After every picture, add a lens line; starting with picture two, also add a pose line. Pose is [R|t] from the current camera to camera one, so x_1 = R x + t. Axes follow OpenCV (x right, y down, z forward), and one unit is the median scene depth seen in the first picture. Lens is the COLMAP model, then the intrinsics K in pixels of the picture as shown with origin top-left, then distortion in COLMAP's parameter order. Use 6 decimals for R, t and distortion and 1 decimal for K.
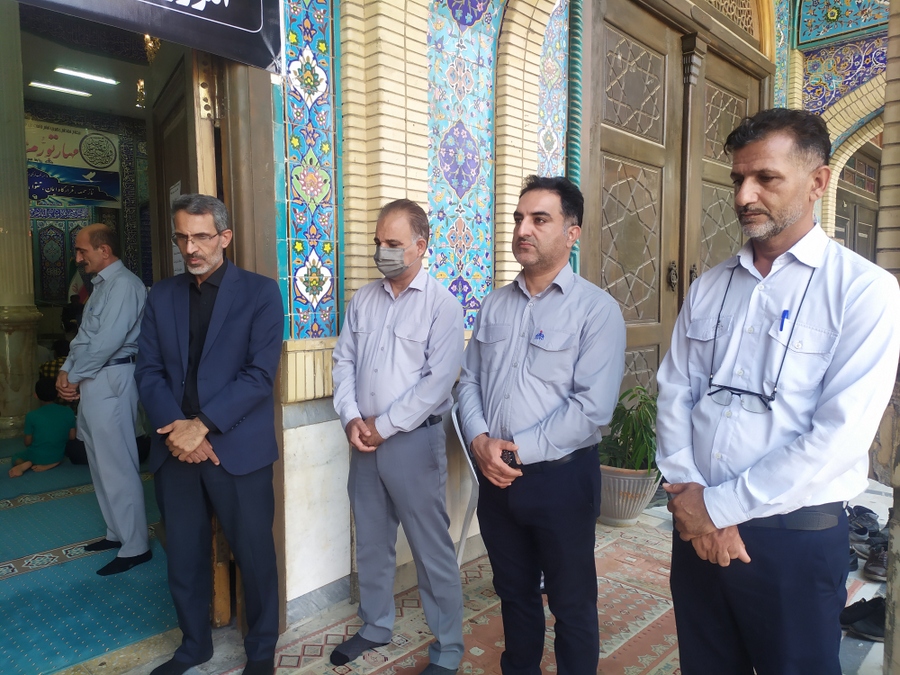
lens RADIAL K [[642.5, 0, 450.8], [0, 642.5, 335.7], [0, 0, 1]] dist [-0.007754, -0.022152]
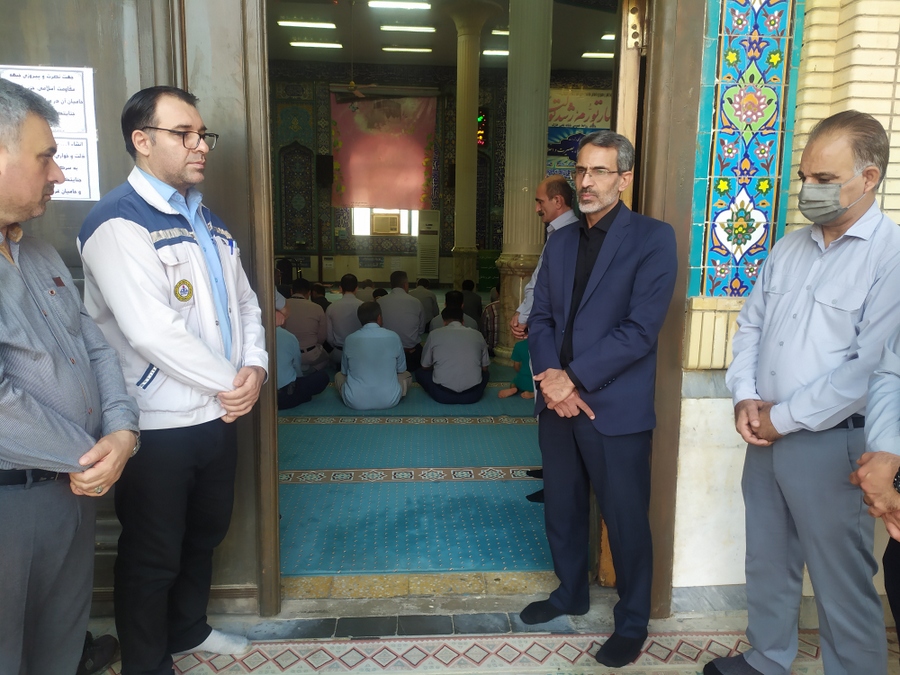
lens RADIAL K [[642.5, 0, 449.5], [0, 642.5, 339.2], [0, 0, 1]] dist [-0.007754, -0.022152]
pose [[0.713219, 0.113522, -0.691687, 0.108752], [-0.060516, 0.993086, 0.100589, -0.003102], [0.698324, -0.029884, 0.715158, 0.153187]]
